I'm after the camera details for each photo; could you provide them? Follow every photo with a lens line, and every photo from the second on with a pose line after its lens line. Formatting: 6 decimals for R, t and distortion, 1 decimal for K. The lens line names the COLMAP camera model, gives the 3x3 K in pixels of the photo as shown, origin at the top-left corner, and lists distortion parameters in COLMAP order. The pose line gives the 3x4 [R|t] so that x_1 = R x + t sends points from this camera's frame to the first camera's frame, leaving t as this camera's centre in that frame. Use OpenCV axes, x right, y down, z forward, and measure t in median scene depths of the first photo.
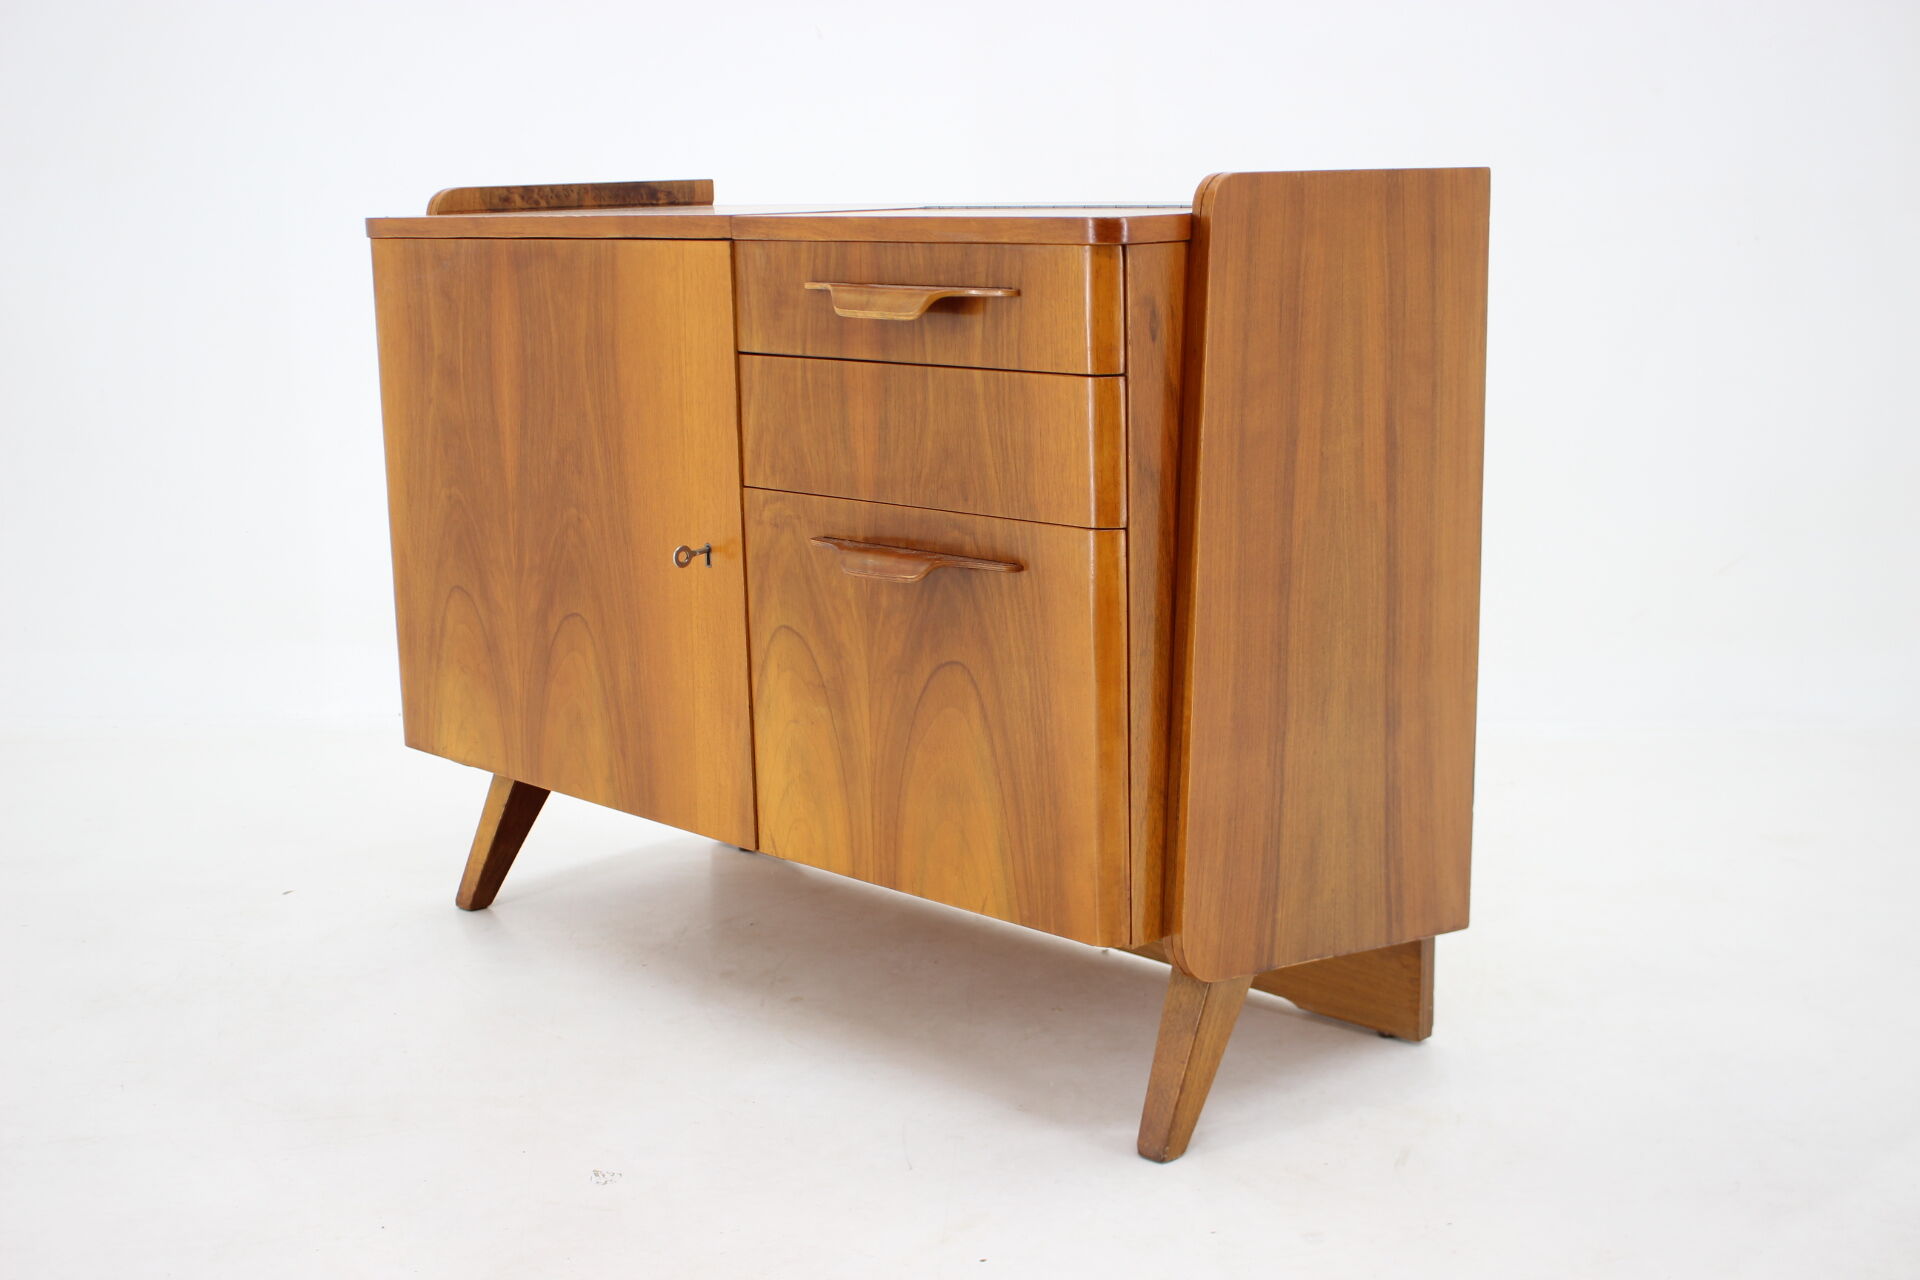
lens RADIAL K [[2352.7, 0, 960.0], [0, 2352.7, 640.0], [0, 0, 1]] dist [-0.031755, -0.009448]
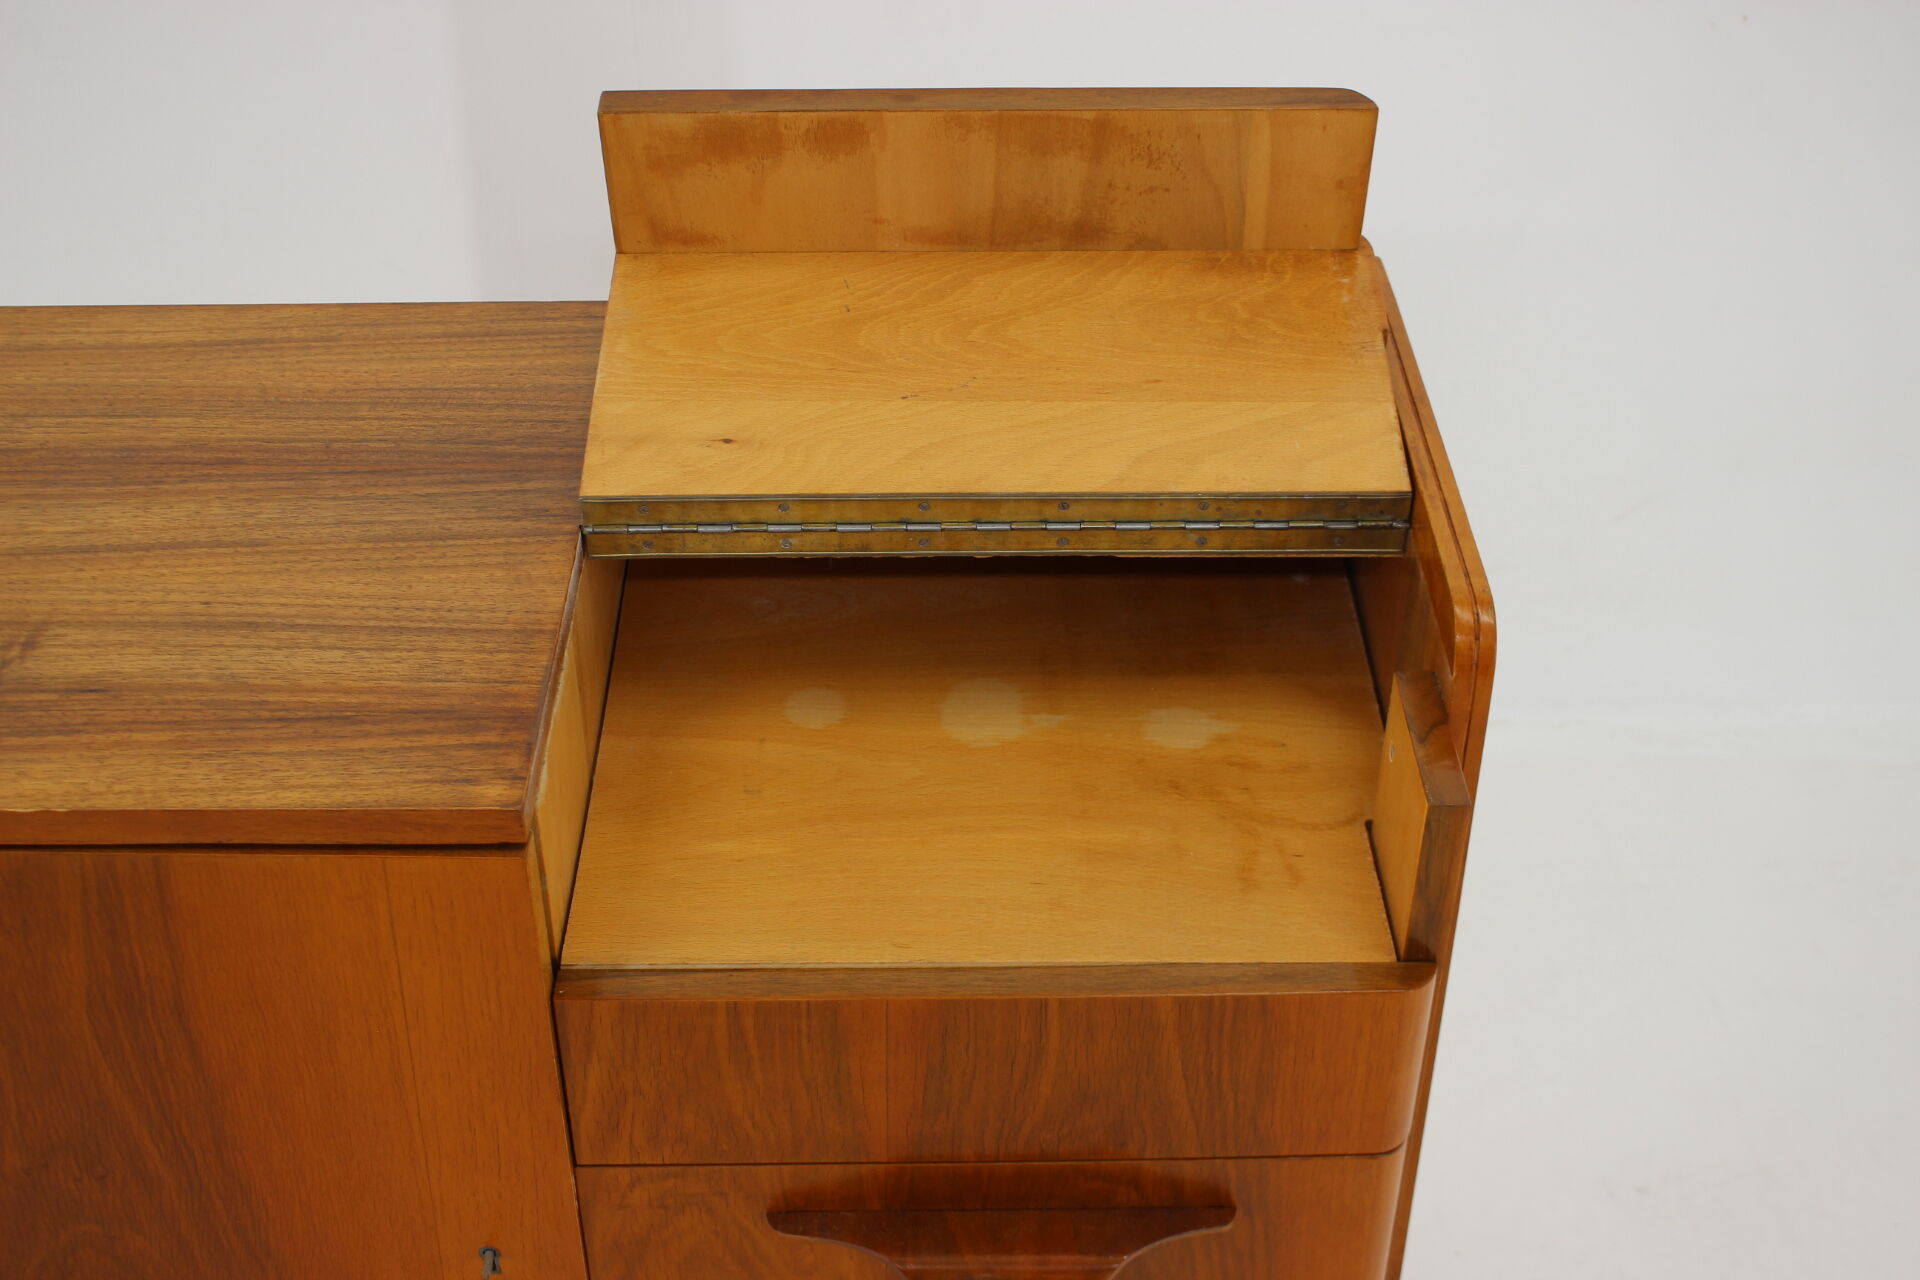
lens RADIAL K [[2470.7, 0, 959.4], [0, 2470.7, 689.5], [0, 0, 1]] dist [-0.091734, 0.118294]
pose [[0.697957, -0.413039, 0.585025, -0.332677], [0.126604, 0.875214, 0.466874, -0.439515], [-0.704860, -0.251792, 0.663155, 0.570823]]
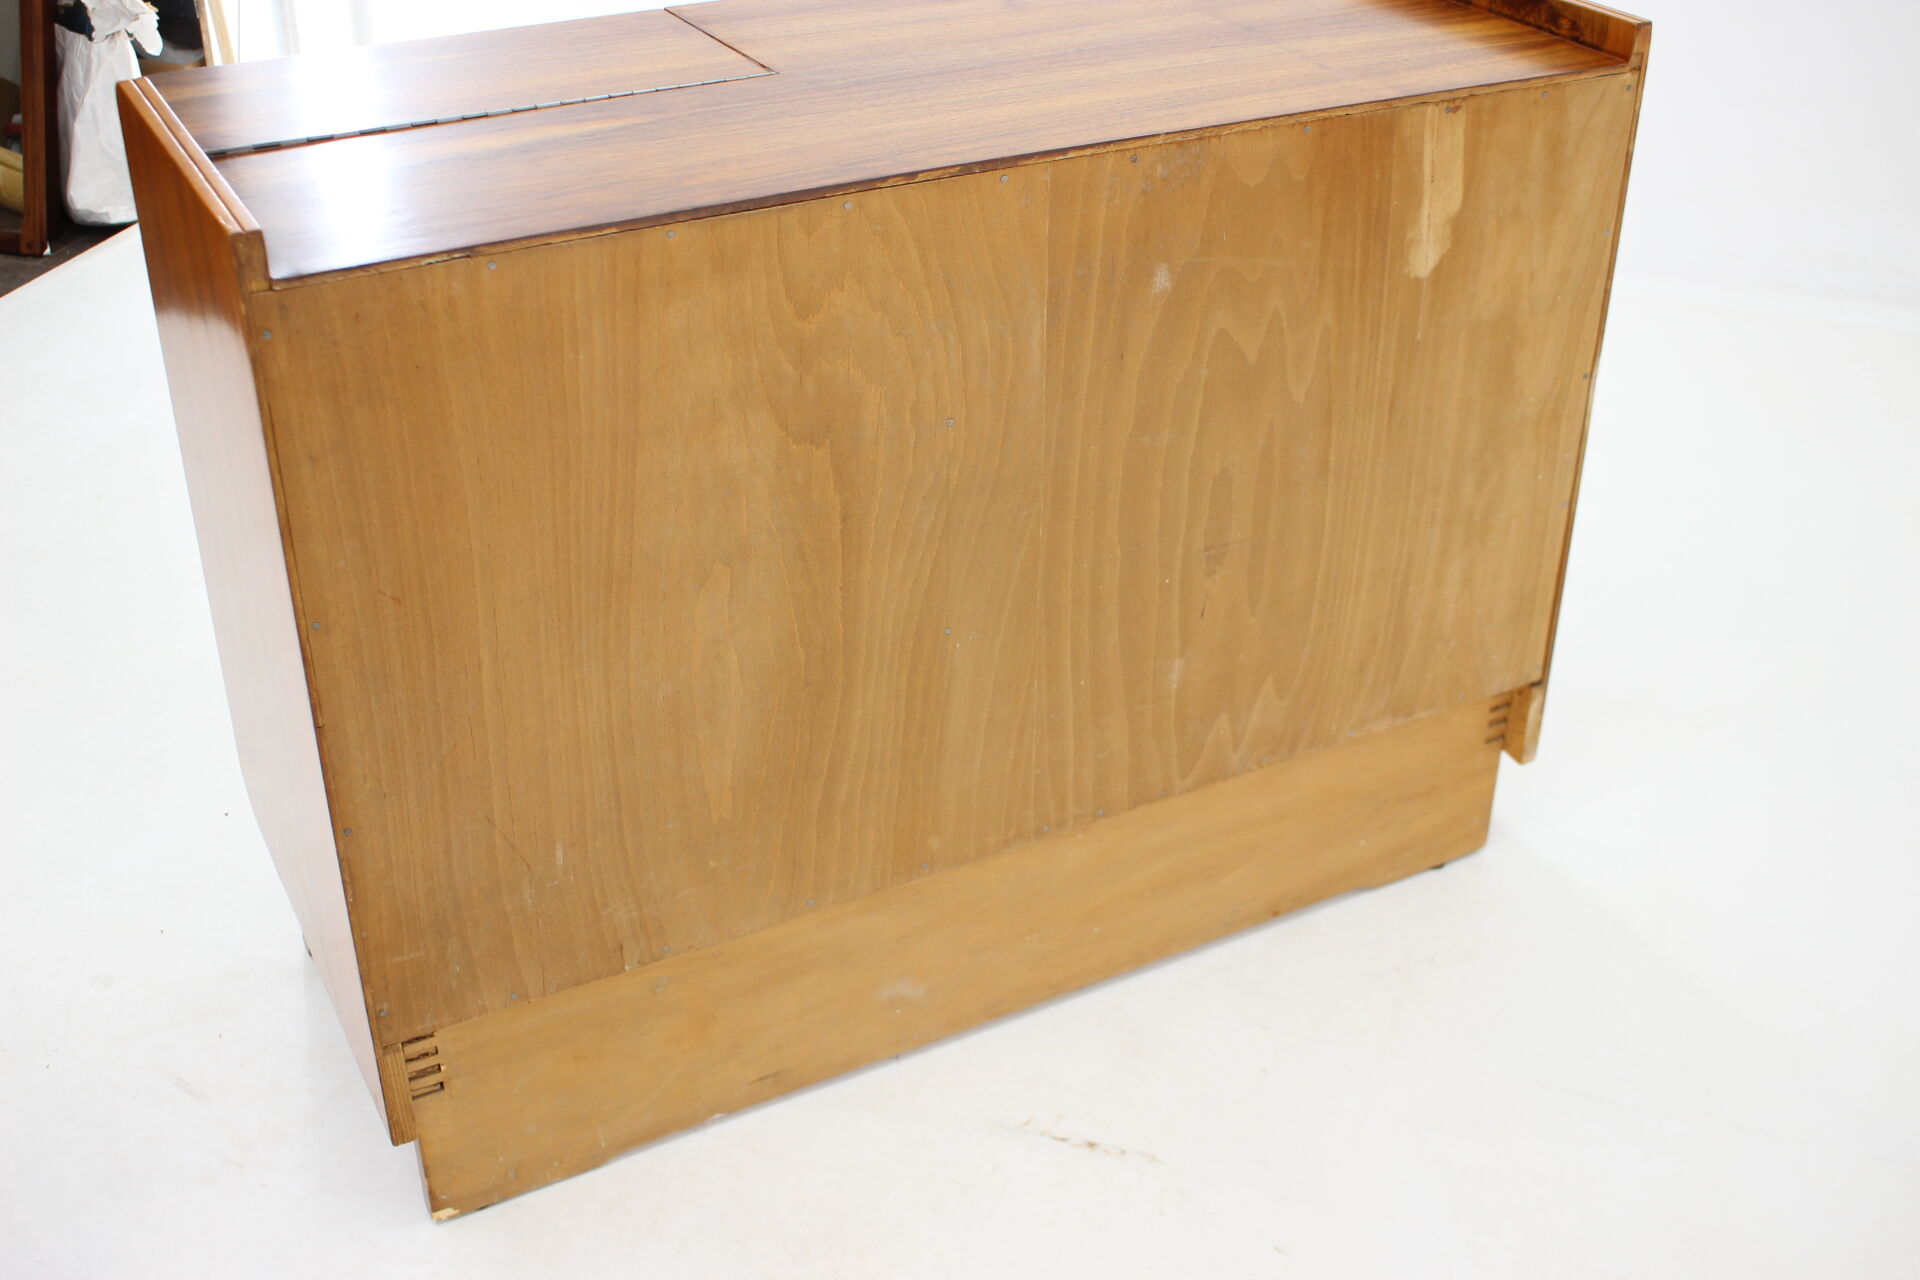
lens RADIAL K [[2120.9, 0, 960.0], [0, 2120.9, 640.0], [0, 0, 1]] dist [-0.083017, -0.001872]
pose [[-0.274144, 0.501423, -0.820622, 0.692696], [-0.197636, 0.805724, 0.558344, -0.468706], [0.941162, 0.315251, -0.121785, 1.282882]]
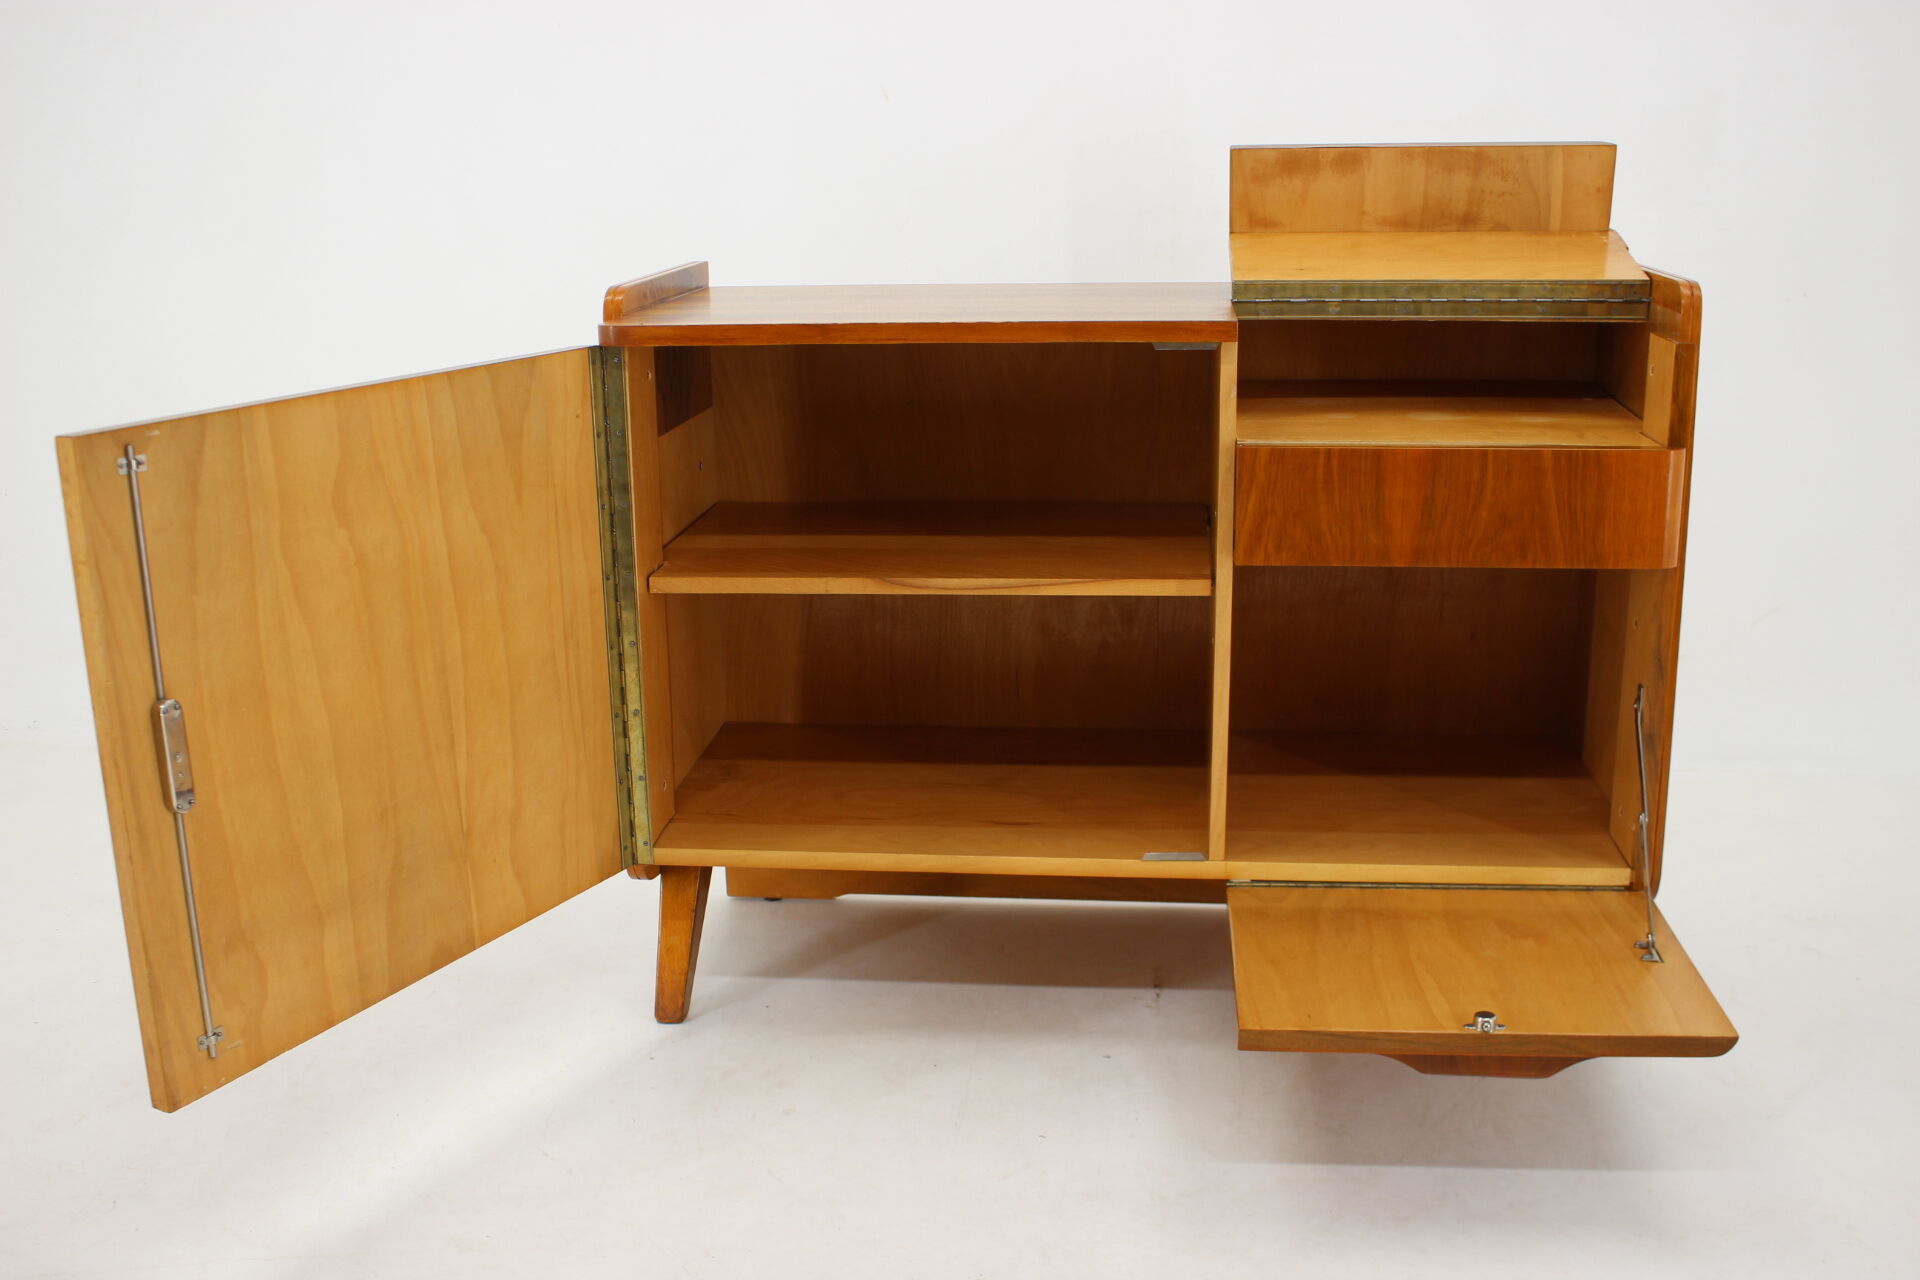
lens RADIAL K [[2007.3, 0, 960.0], [0, 2007.3, 640.0], [0, 0, 1]] dist [-0.100469, 0.012881]
pose [[0.775357, -0.153323, 0.612629, -0.775922], [0.124357, 0.988155, 0.089917, -0.132476], [-0.619158, 0.006467, 0.785240, 0.349643]]
